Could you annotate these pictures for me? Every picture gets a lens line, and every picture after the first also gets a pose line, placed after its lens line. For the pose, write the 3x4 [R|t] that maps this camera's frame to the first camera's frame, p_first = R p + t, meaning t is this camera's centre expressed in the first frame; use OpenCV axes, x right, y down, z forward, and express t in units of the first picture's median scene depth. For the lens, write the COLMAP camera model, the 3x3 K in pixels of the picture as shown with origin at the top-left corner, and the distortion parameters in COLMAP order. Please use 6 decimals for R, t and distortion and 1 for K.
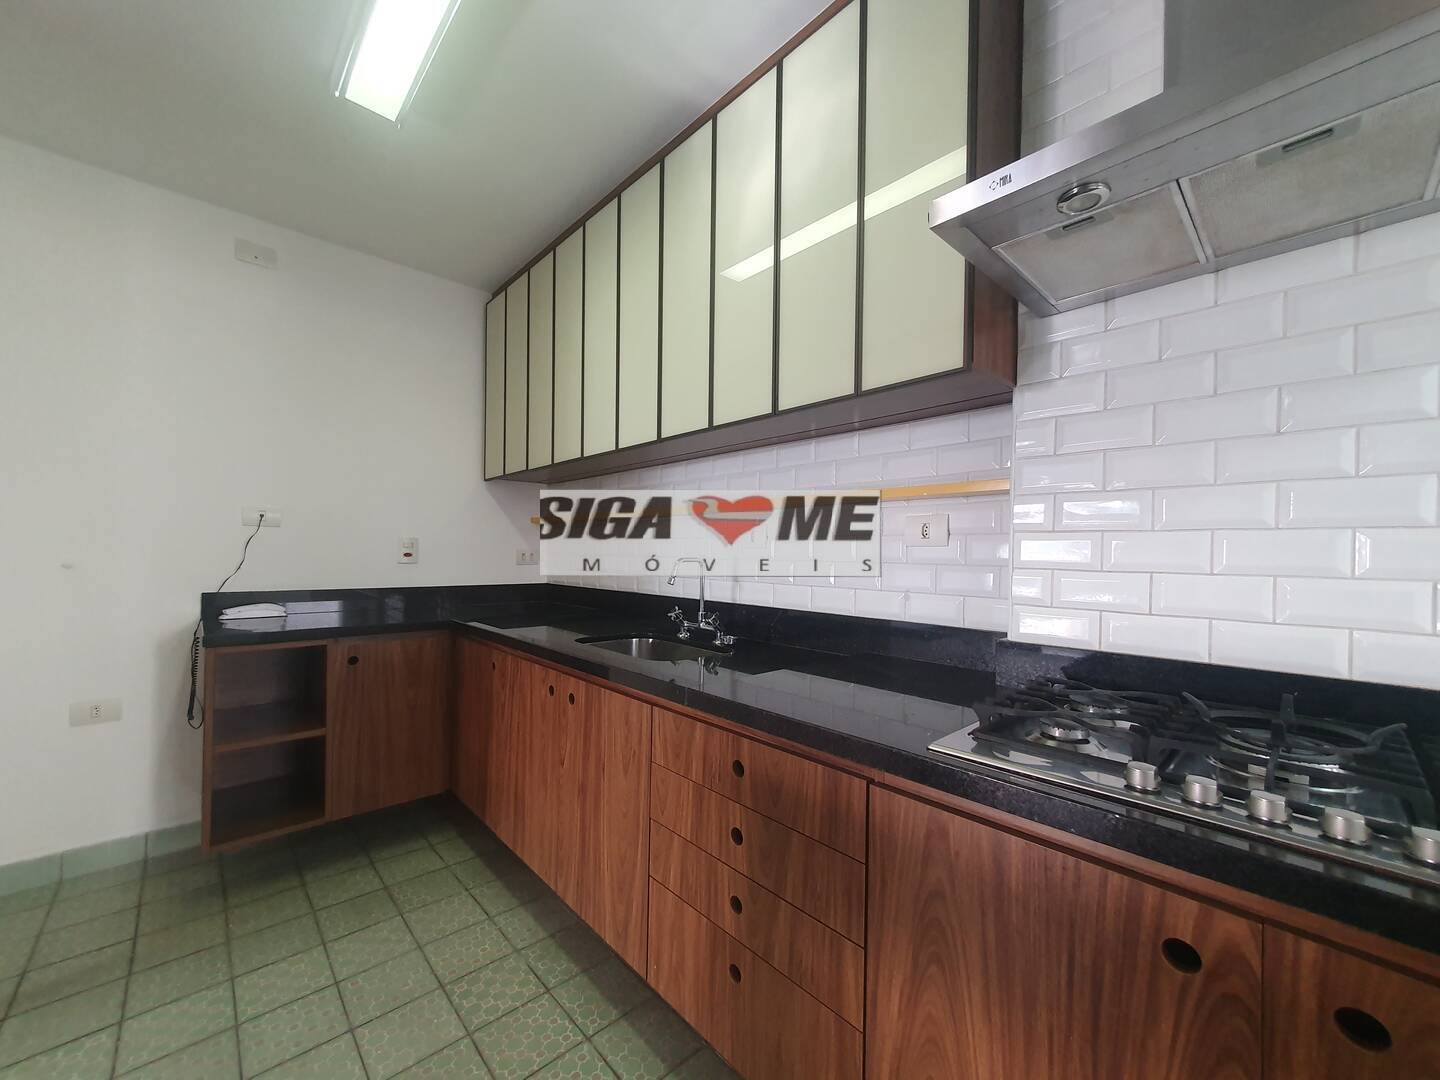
lens RADIAL K [[568.6, 0, 715.7], [0, 568.6, 545.9], [0, 0, 1]] dist [0.008129, -0.001482]
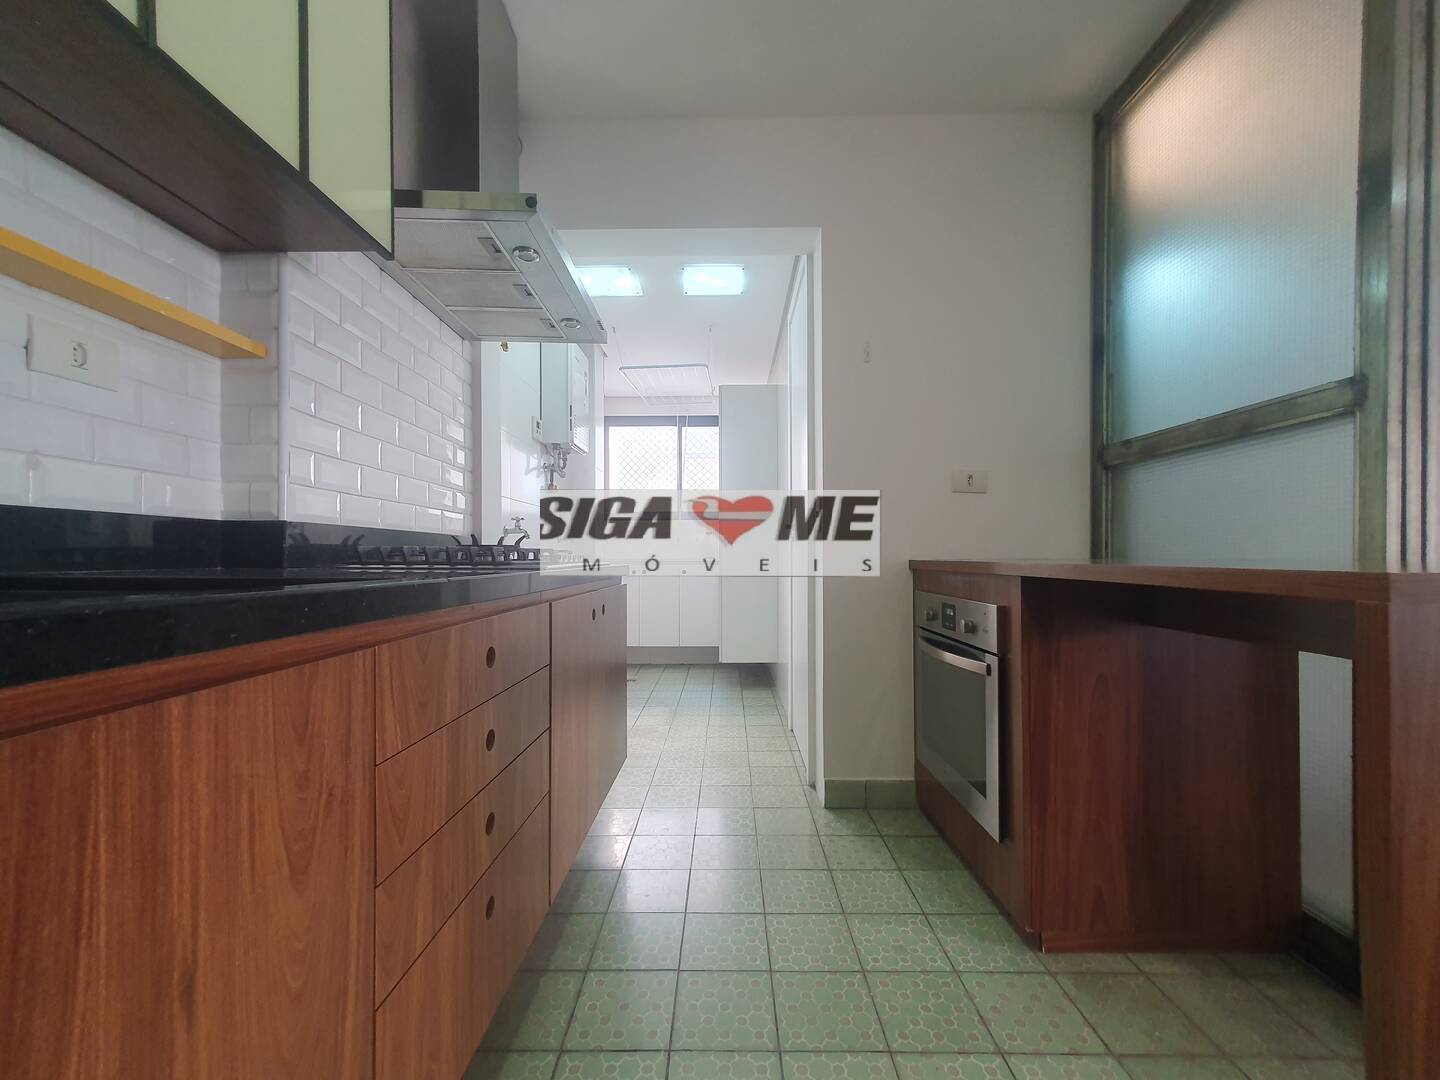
lens RADIAL K [[568.6, 0, 723.8], [0, 568.6, 552.8], [0, 0, 1]] dist [0.008129, -0.001482]
pose [[-0.727408, 0.003430, 0.686196, -0.576035], [0.001357, 0.999993, -0.003559, 0.185567], [-0.686204, -0.001658, -0.727408, 1.029350]]
